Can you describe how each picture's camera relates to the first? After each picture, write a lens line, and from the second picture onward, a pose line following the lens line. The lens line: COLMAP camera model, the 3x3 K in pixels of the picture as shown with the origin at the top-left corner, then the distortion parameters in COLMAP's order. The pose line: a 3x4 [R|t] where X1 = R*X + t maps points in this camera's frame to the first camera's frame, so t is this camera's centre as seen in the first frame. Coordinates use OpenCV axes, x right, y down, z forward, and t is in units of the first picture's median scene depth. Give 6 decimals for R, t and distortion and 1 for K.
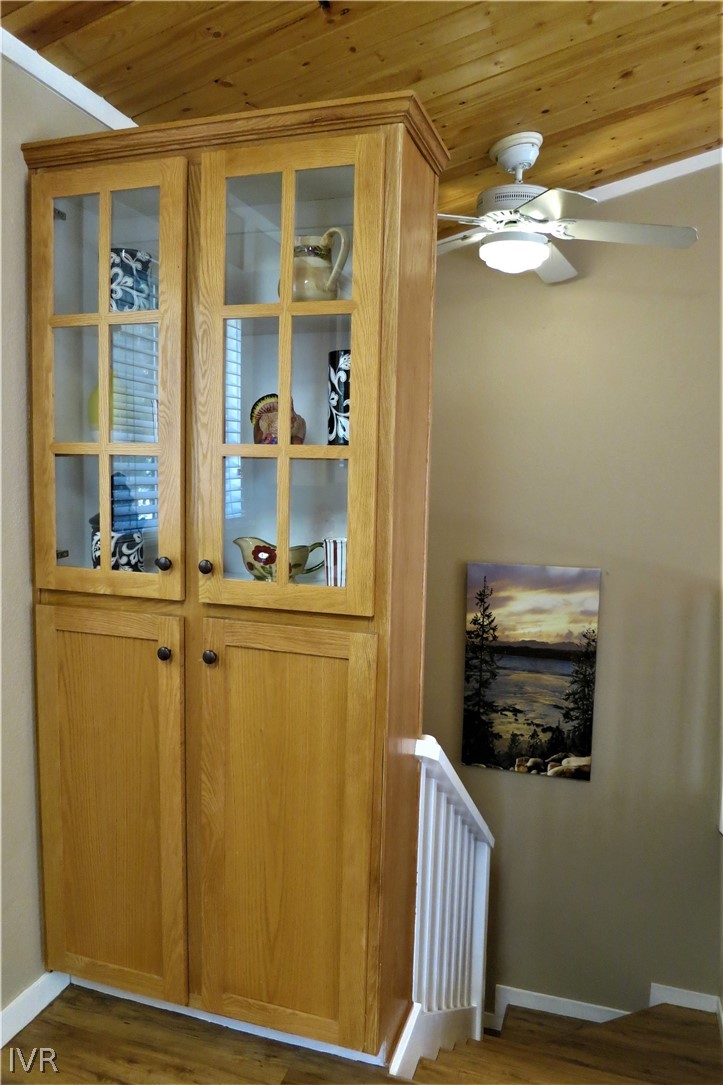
lens RADIAL K [[795.1, 0, 361.5], [0, 795.1, 542.5], [0, 0, 1]] dist [-0.027375, -0.000039]
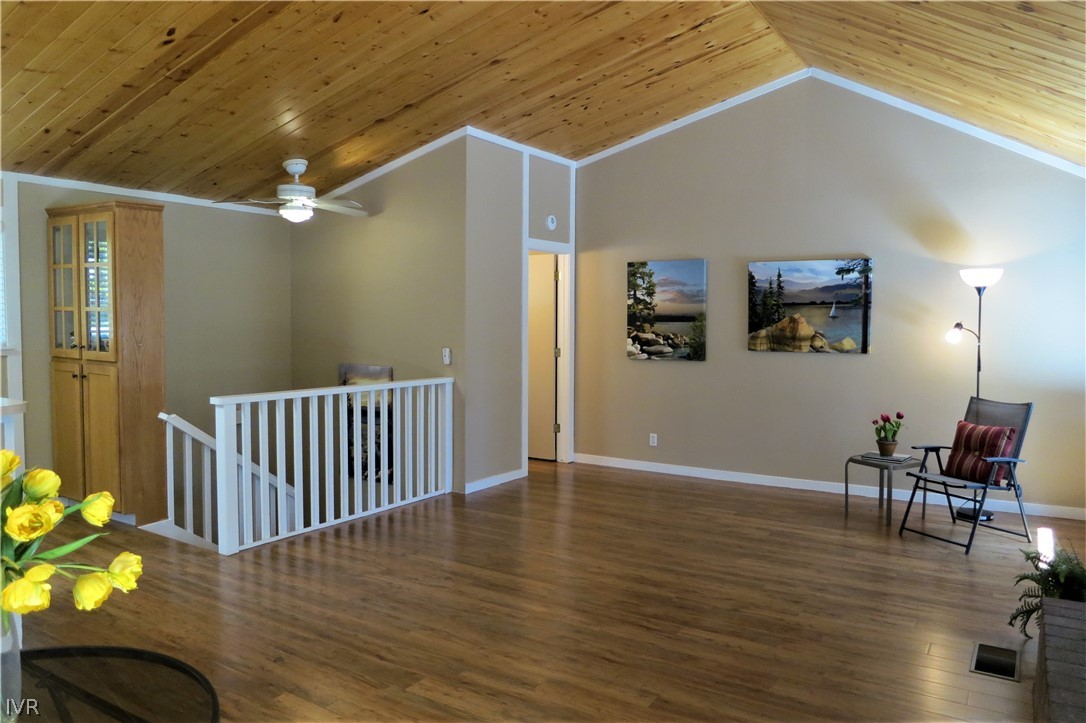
lens RADIAL K [[795.9, 0, 543.0], [0, 795.9, 361.5], [0, 0, 1]] dist [-0.027375, -0.000039]
pose [[0.968226, 0.011793, -0.249799, 2.201208], [-0.020714, 0.999237, -0.033114, 0.145343], [0.249218, 0.037236, 0.967731, -1.447502]]
